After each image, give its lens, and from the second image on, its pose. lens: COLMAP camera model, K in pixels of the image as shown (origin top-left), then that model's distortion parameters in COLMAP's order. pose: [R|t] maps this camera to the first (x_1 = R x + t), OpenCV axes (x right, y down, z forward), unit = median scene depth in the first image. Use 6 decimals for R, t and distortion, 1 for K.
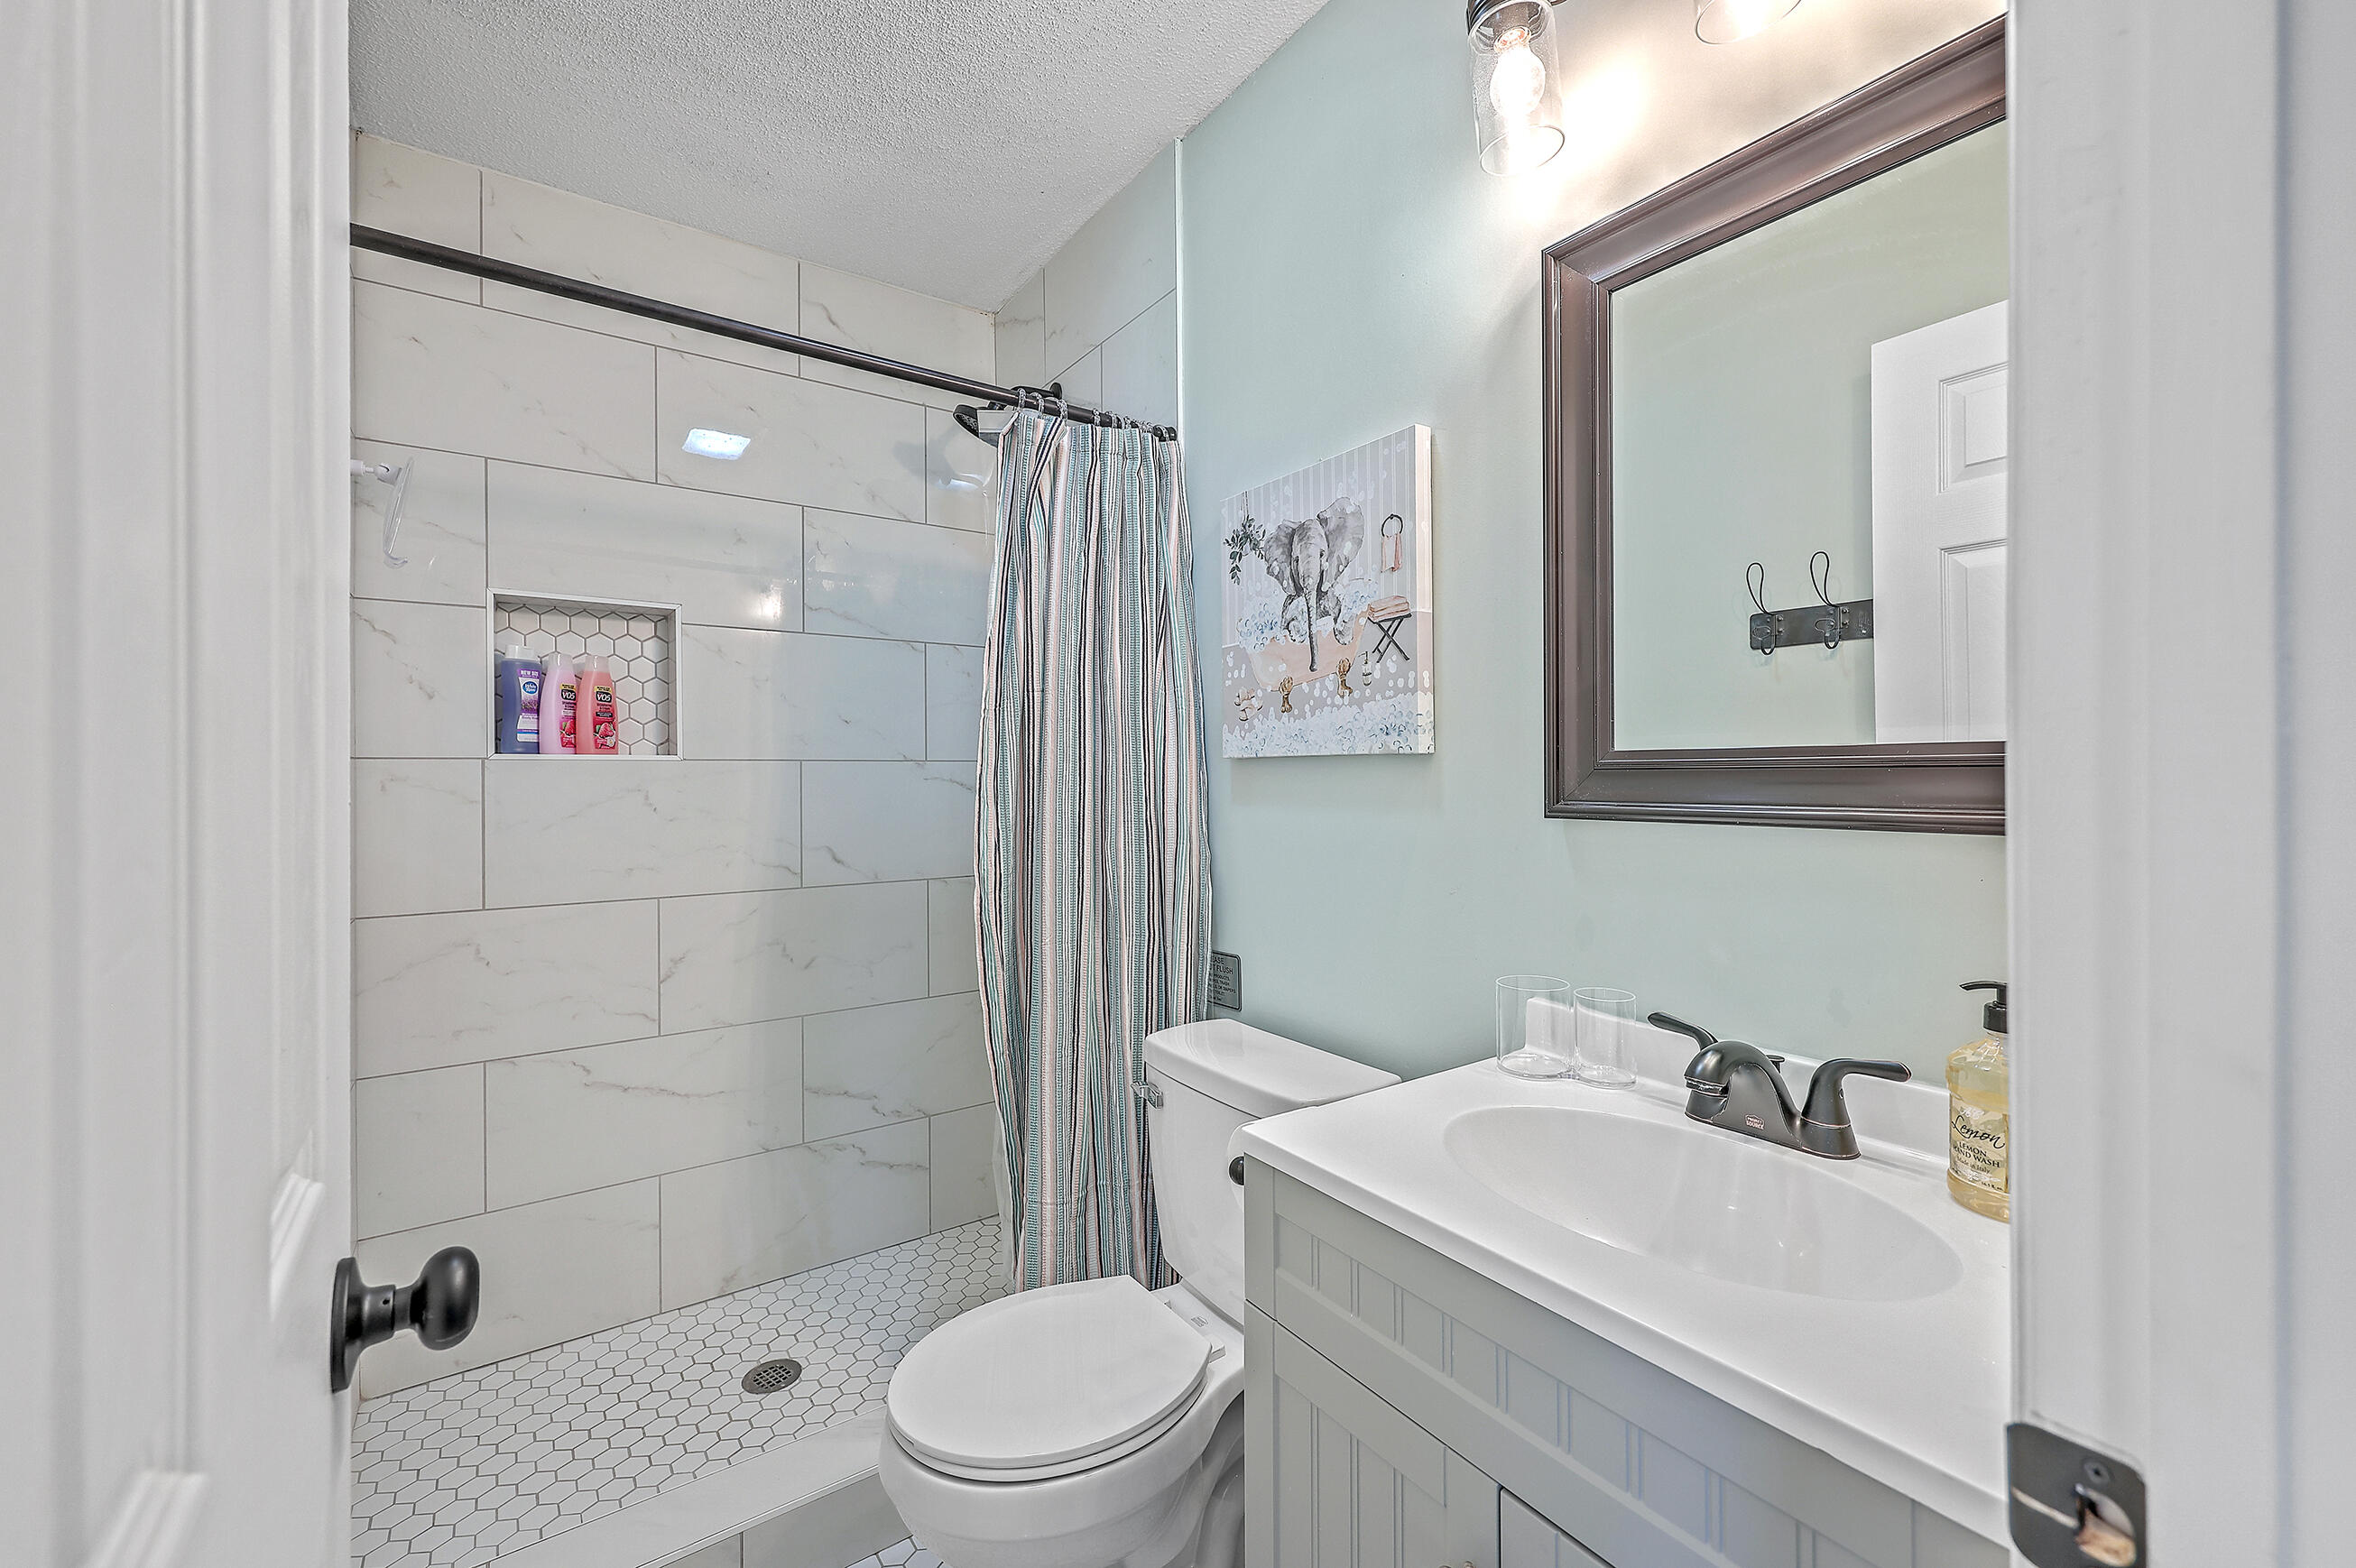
lens RADIAL K [[962.5, 0, 1167.0], [0, 962.5, 773.0], [0, 0, 1]] dist [0.007199, -0.001597]
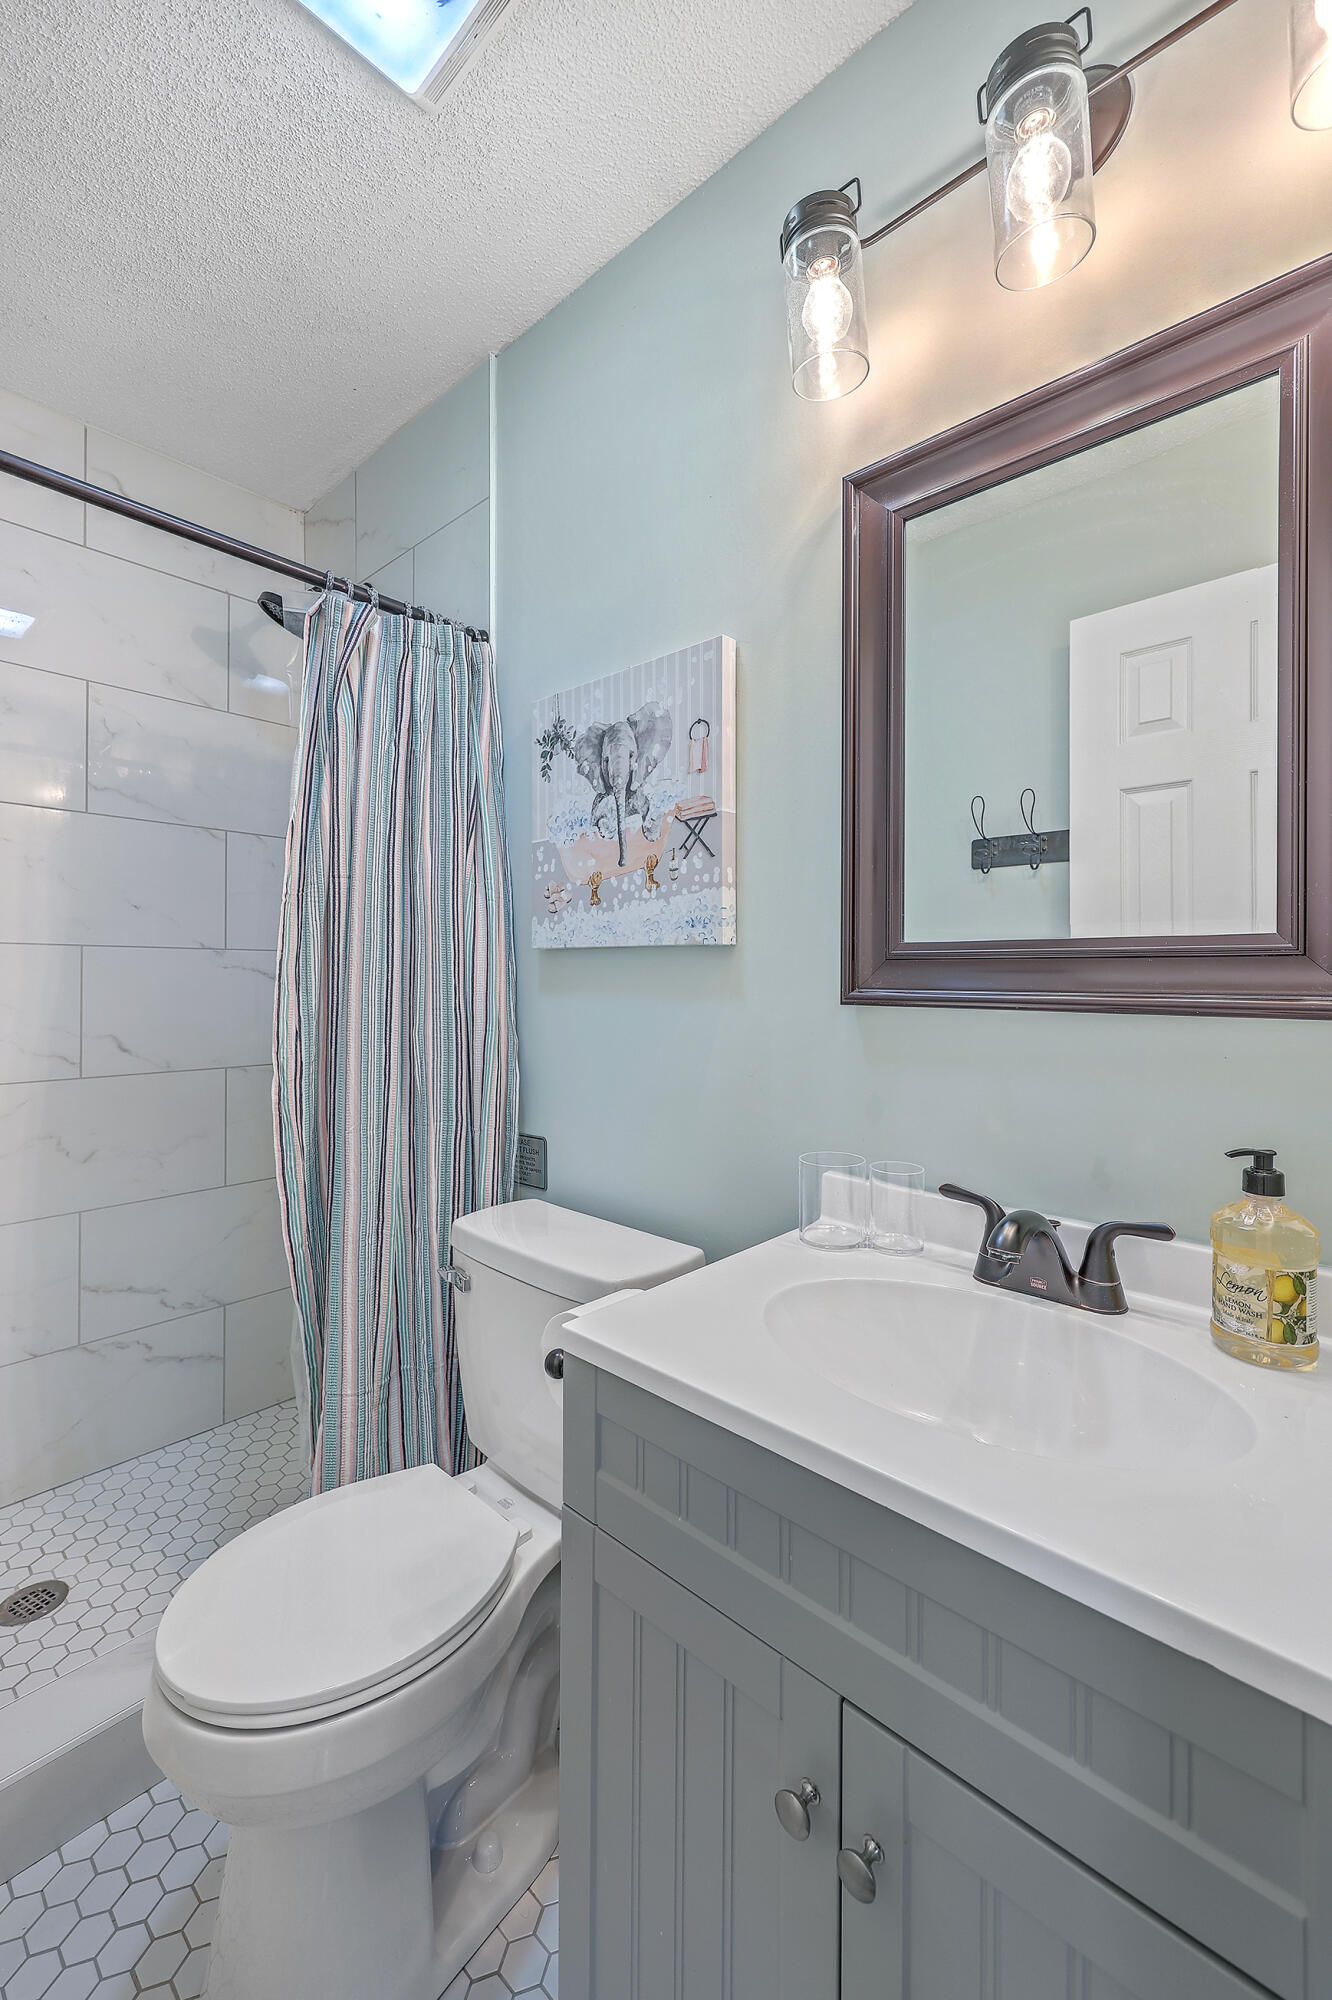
lens RADIAL K [[817.1, 0, 657.2], [0, 817.1, 979.7], [0, 0, 1]] dist [0.007199, -0.001597]
pose [[0.973726, 0.012070, 0.227403, -0.012372], [-0.013778, 0.999888, 0.005925, 0.013184], [-0.227306, -0.008902, 0.973783, 0.125259]]
